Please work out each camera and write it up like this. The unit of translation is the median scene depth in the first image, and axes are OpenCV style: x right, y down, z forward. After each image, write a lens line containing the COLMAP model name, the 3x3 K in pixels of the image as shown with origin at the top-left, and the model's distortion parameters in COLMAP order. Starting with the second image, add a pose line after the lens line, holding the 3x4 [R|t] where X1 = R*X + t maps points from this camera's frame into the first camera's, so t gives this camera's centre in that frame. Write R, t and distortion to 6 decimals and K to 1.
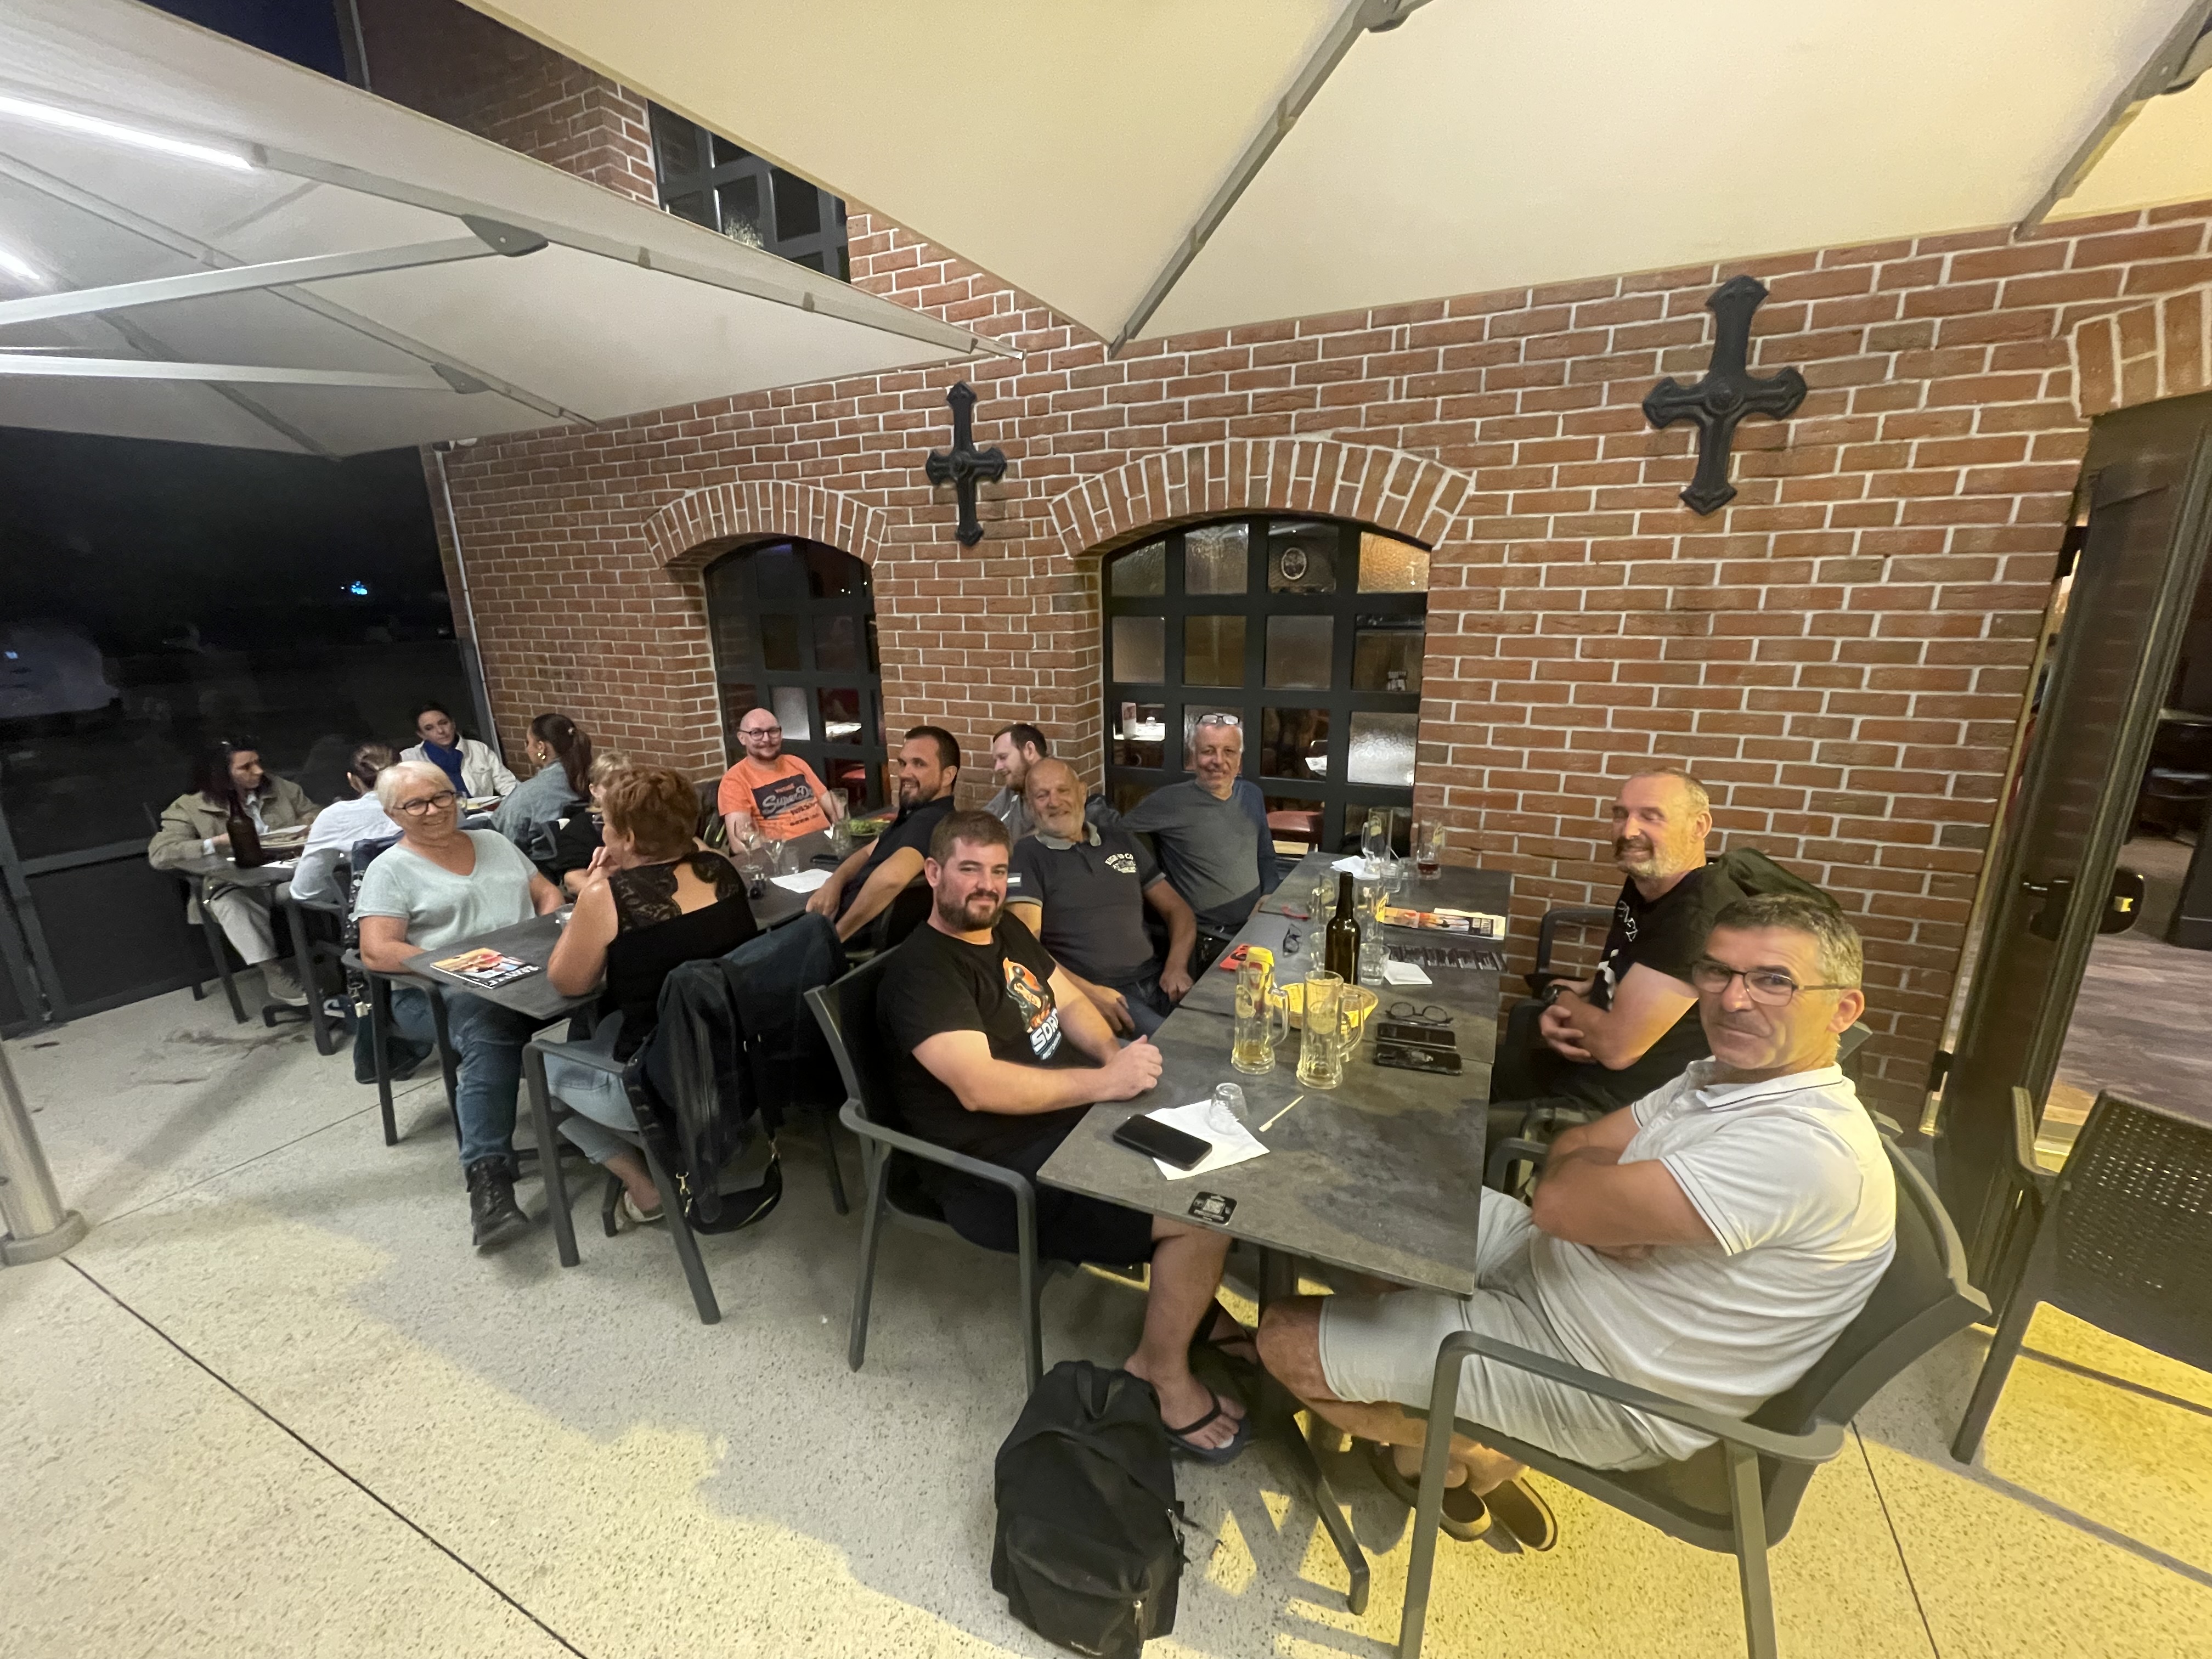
lens RADIAL K [[891.6, 0, 1102.9], [0, 891.6, 828.6], [0, 0, 1]] dist [0.000197, -0.000916]
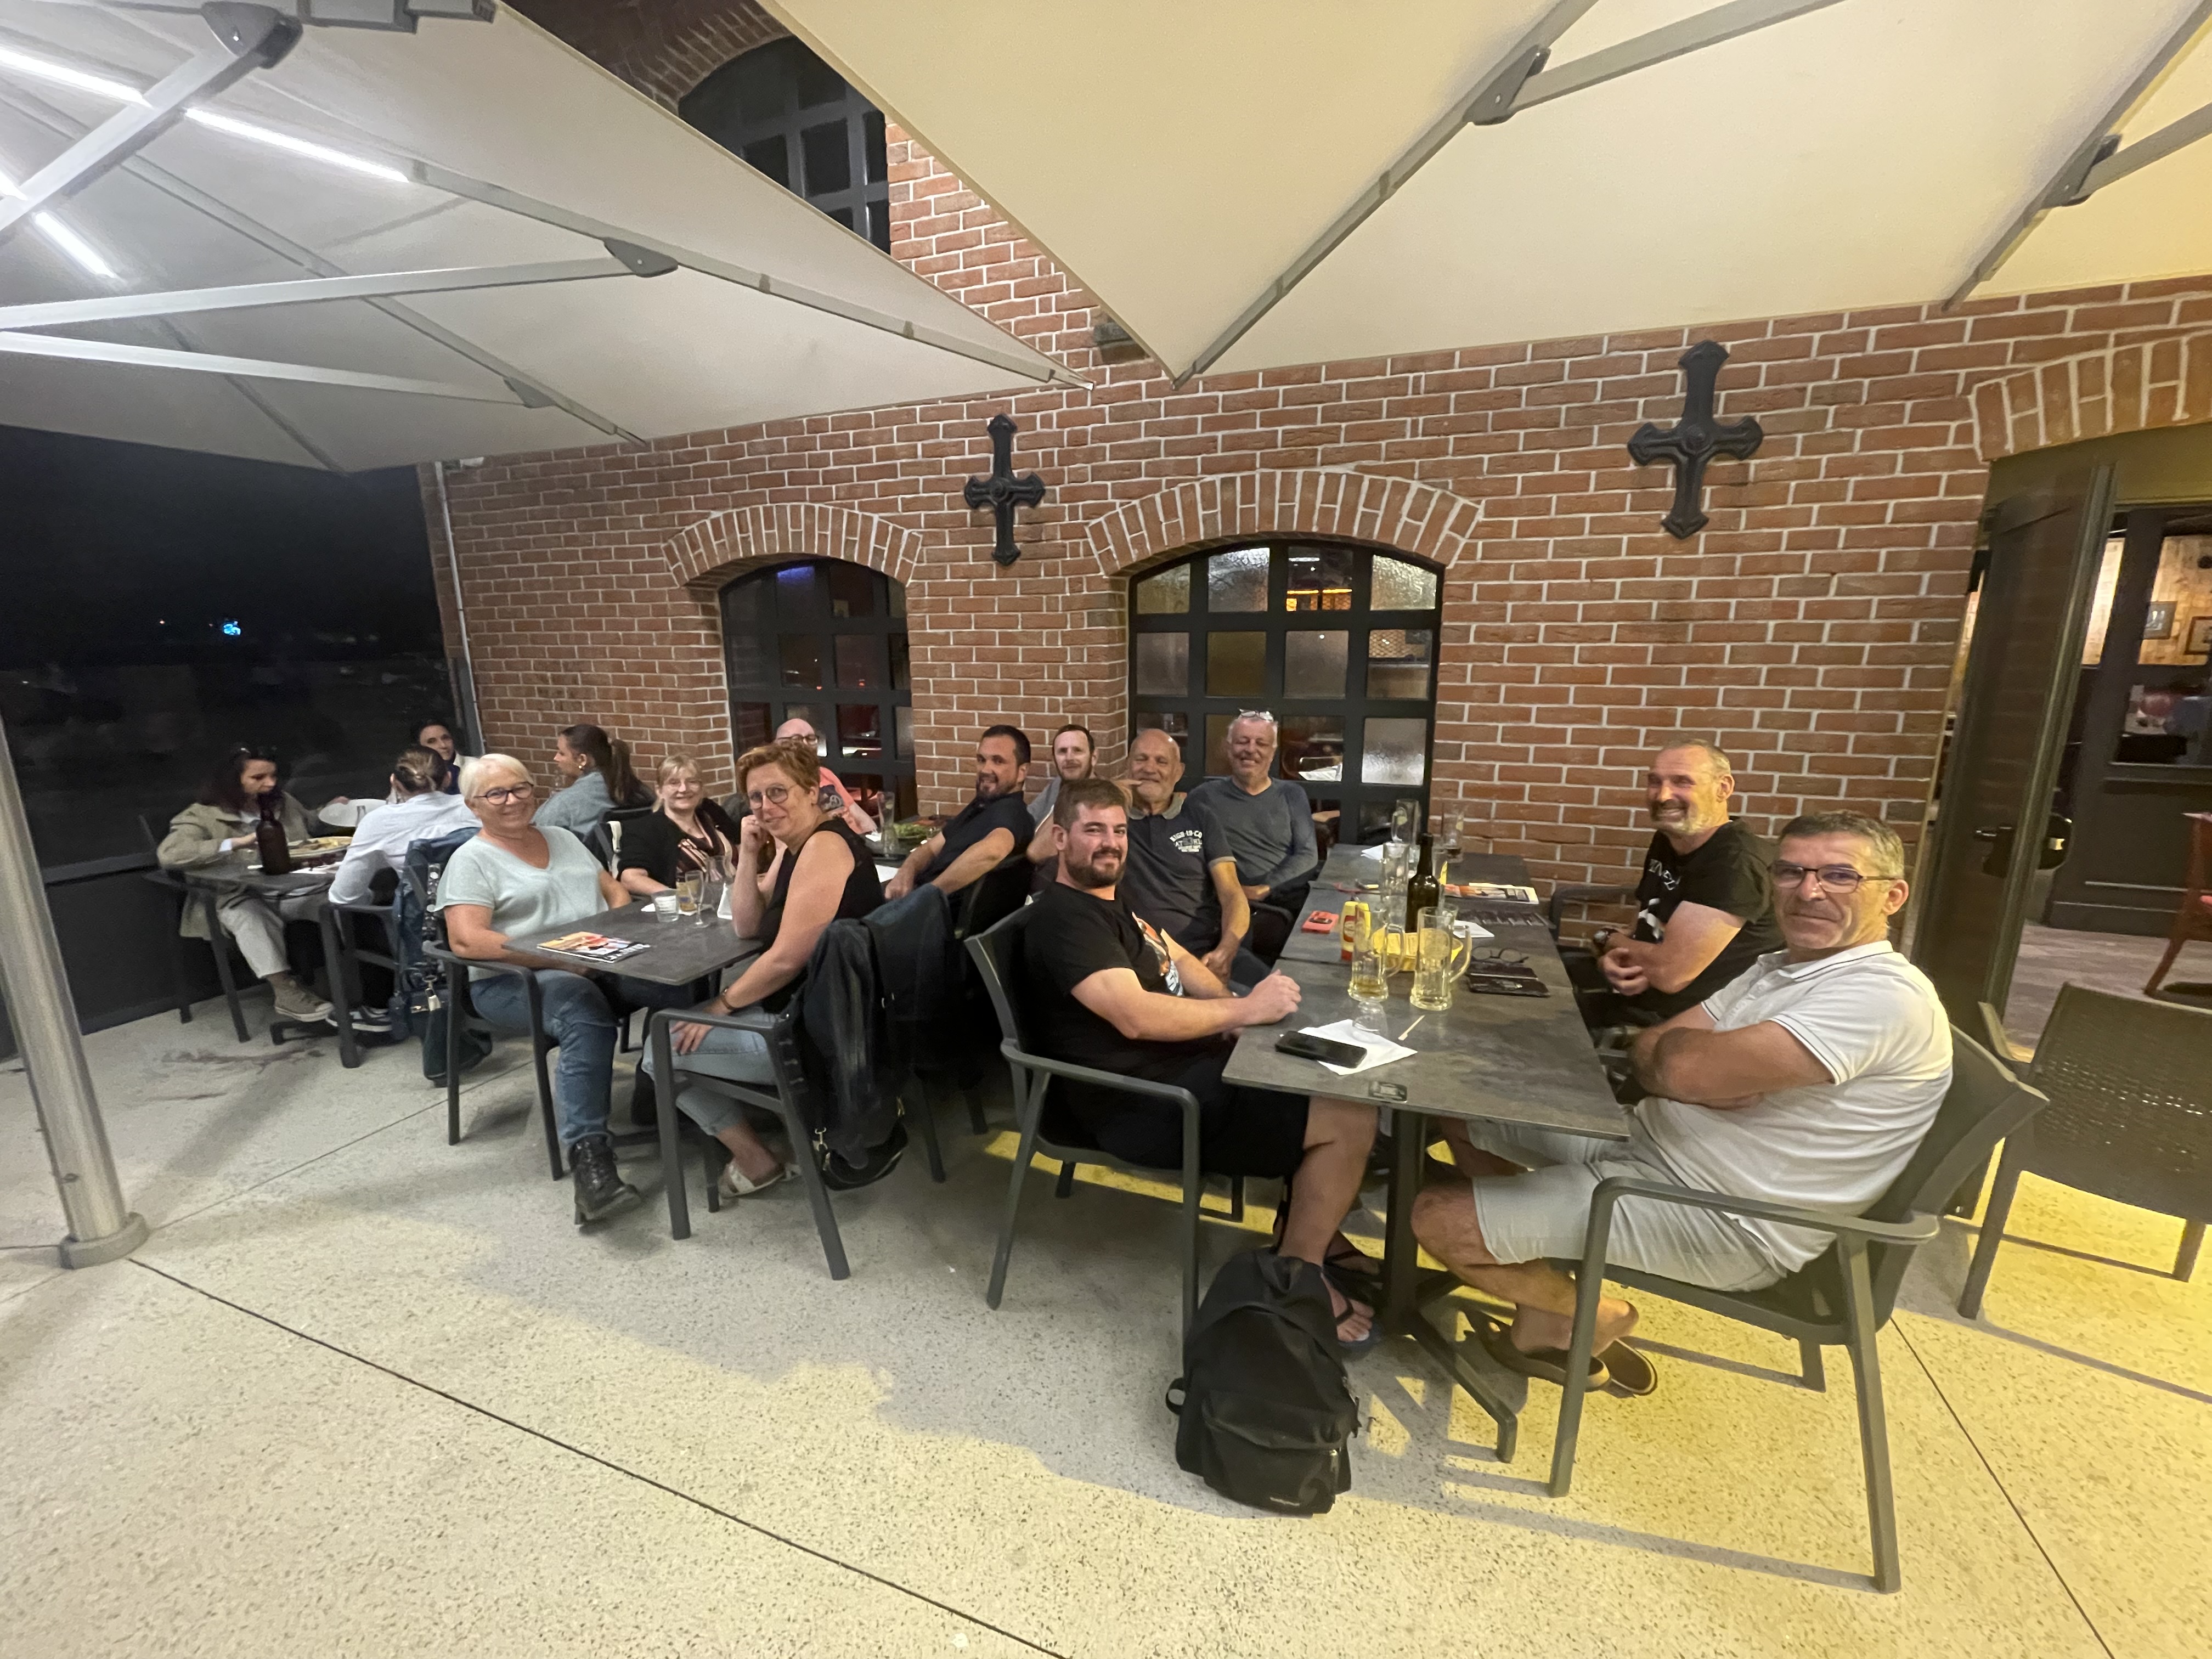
lens RADIAL K [[891.6, 0, 1105.5], [0, 891.6, 827.7], [0, 0, 1]] dist [0.000197, -0.000916]
pose [[0.996037, -0.009571, 0.088424, -0.203058], [0.014348, 0.998462, -0.053552, 0.084762], [-0.087775, 0.054609, 0.994642, -0.079695]]
